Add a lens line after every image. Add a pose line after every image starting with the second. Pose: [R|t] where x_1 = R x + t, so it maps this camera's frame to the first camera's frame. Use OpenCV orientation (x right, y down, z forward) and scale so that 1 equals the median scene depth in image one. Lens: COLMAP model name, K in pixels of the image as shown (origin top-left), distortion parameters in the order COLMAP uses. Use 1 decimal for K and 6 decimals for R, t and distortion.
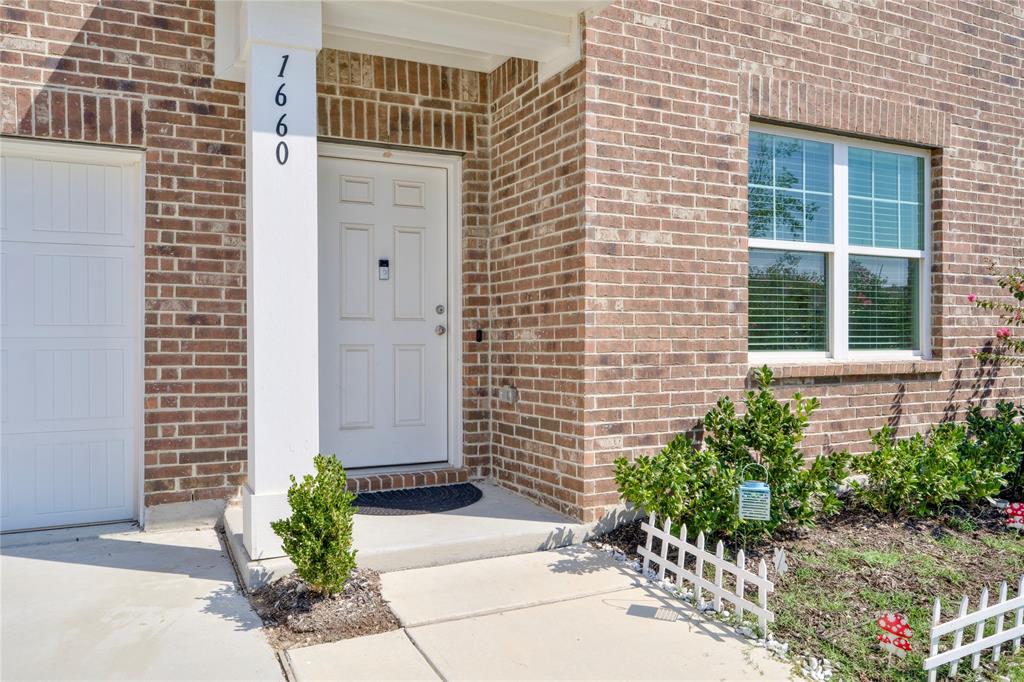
lens RADIAL K [[773.6, 0, 501.9], [0, 773.6, 340.4], [0, 0, 1]] dist [0.001588, -0.002529]
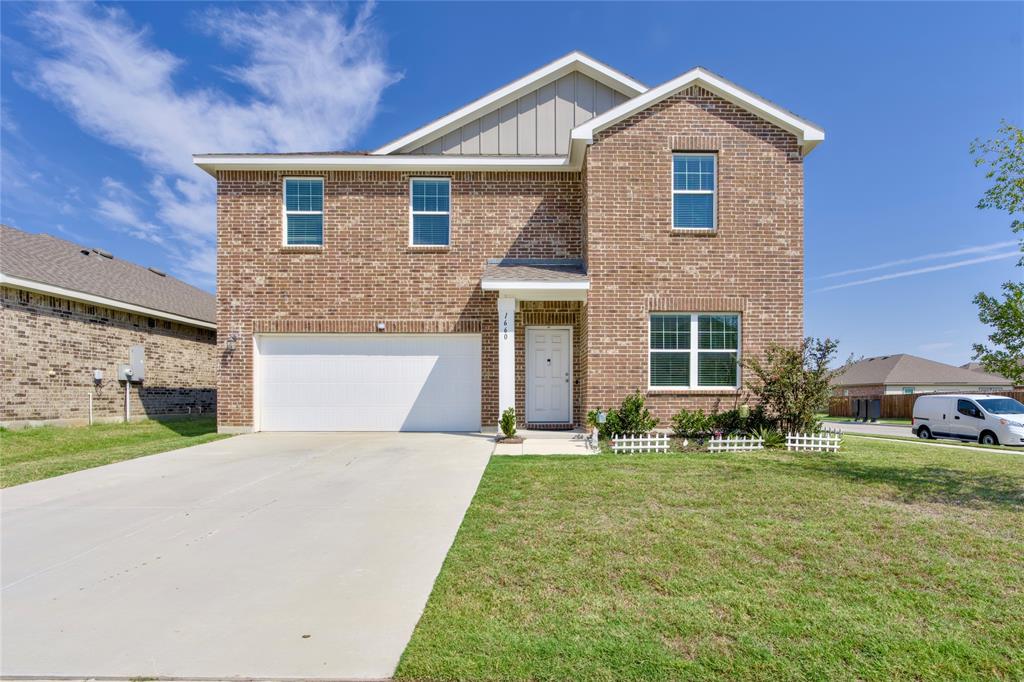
lens RADIAL K [[518.3, 0, 521.1], [0, 518.3, 403.3], [0, 0, 1]] dist [0.000102, 0.002651]
pose [[0.896655, 0.009052, -0.442637, 0.834756], [-0.003798, 0.999911, 0.012756, 0.065280], [0.442713, -0.009757, 0.896610, -1.191451]]
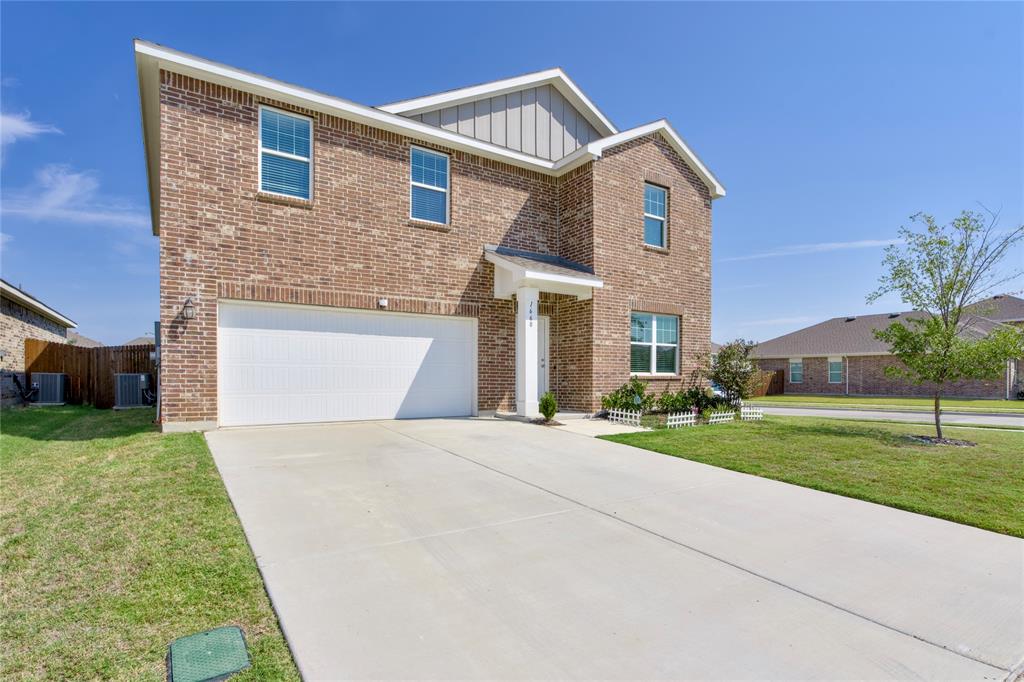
lens RADIAL K [[515.5, 0, 494.8], [0, 515.5, 385.9], [0, 0, 1]] dist [0.003134, 0.000021]
pose [[0.994045, 0.003178, 0.108920, -0.653402], [-0.004667, 0.999899, 0.013419, 0.055101], [-0.108866, -0.013848, 0.993960, -1.524522]]
